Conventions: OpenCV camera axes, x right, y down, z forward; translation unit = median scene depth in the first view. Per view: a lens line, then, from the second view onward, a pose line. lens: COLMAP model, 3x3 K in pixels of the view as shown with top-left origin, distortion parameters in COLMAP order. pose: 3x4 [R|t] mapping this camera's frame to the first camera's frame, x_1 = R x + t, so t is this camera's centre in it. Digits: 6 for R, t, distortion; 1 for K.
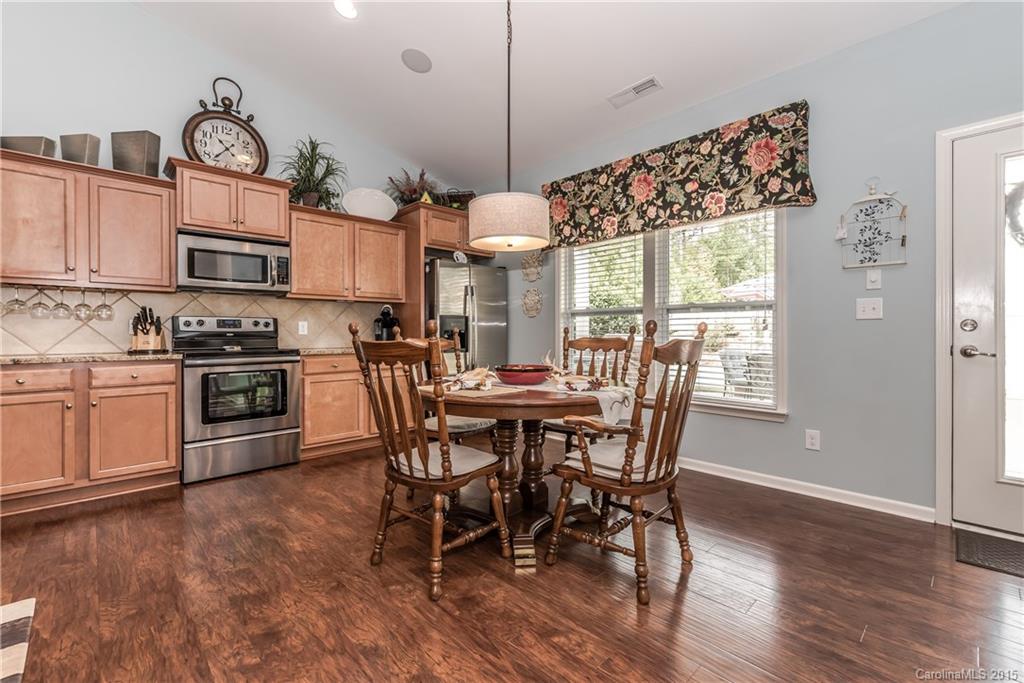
lens RADIAL K [[447.3, 0, 516.3], [0, 447.3, 336.1], [0, 0, 1]] dist [0.003272, -0.001997]
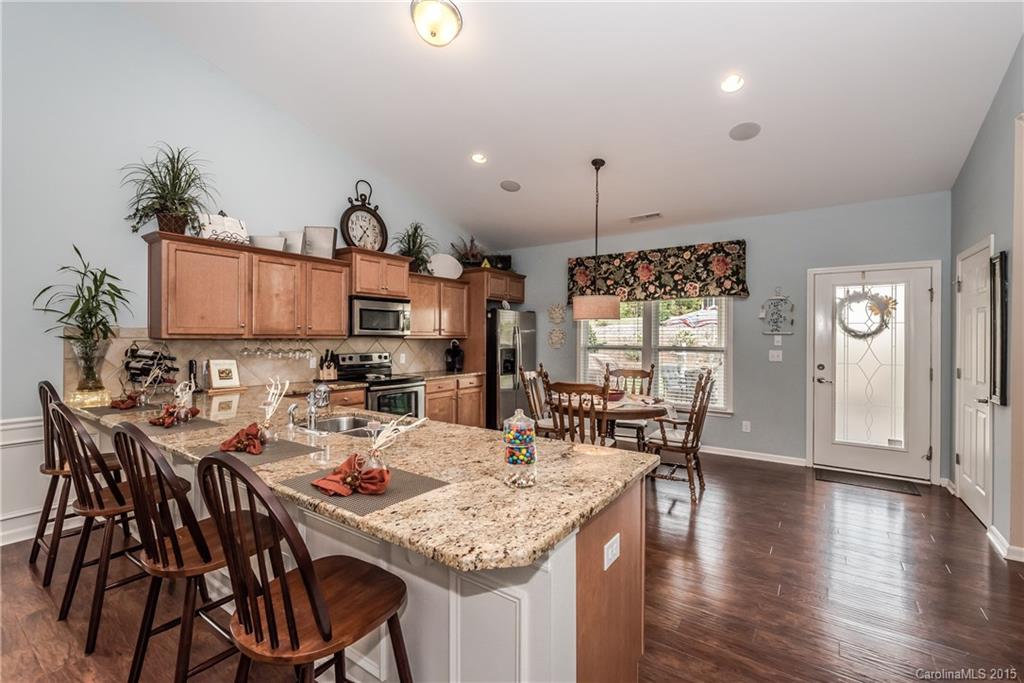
lens RADIAL K [[447.3, 0, 512.1], [0, 447.3, 339.4], [0, 0, 1]] dist [0.003272, -0.001997]
pose [[0.981023, 0.005175, 0.193820, -0.528071], [-0.005317, 0.999986, 0.000212, -0.100454], [-0.193816, -0.001238, 0.981037, -0.502802]]
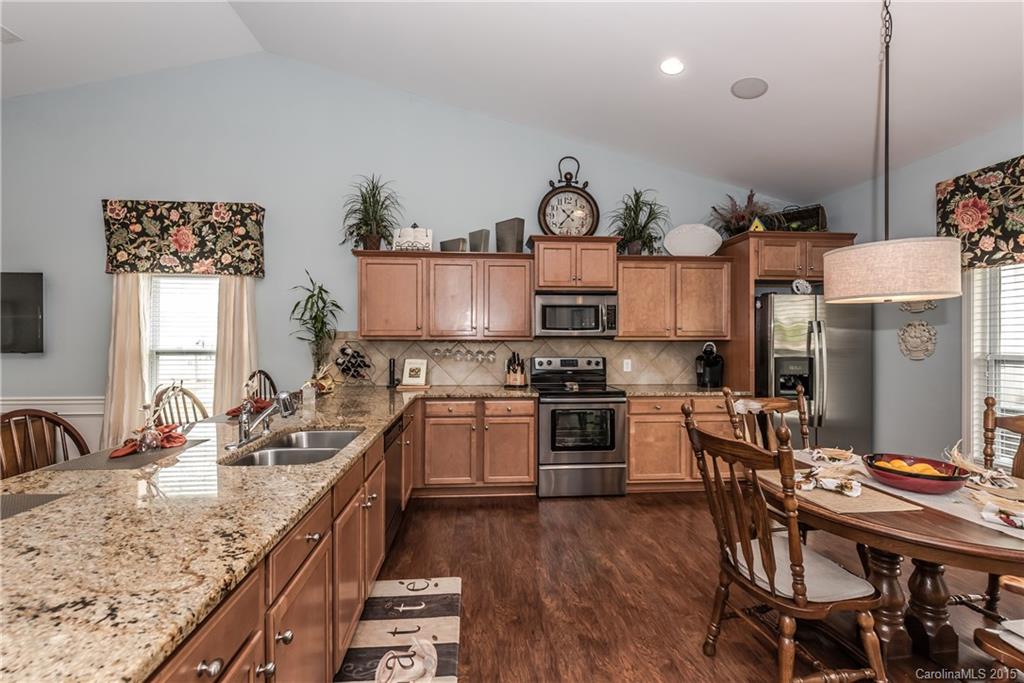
lens RADIAL K [[447.3, 0, 502.7], [0, 447.3, 333.6], [0, 0, 1]] dist [0.003272, -0.001997]
pose [[0.767378, -0.000818, -0.641195, -0.022823], [-0.006796, 0.999933, -0.009409, -0.106026], [0.641159, 0.011578, 0.767320, -0.018746]]
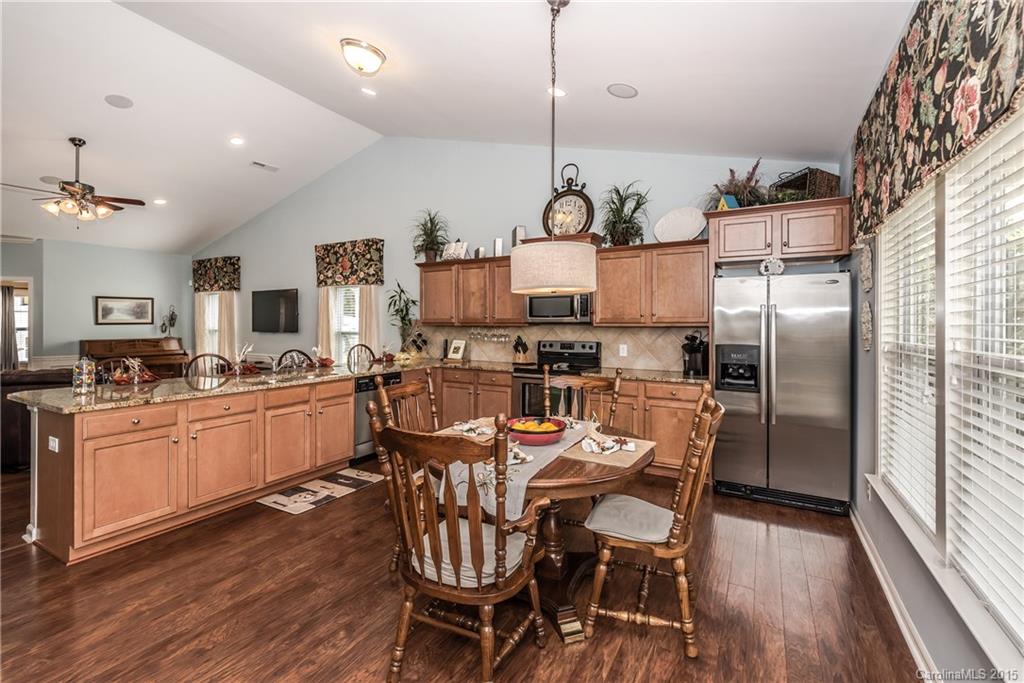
lens RADIAL K [[447.3, 0, 502.6], [0, 447.3, 327.5], [0, 0, 1]] dist [0.003272, -0.001997]
pose [[0.278620, 0.008785, -0.960361, 0.675135], [-0.006539, 0.999952, 0.007250, -0.105193], [0.960379, 0.004259, 0.278664, 0.497006]]
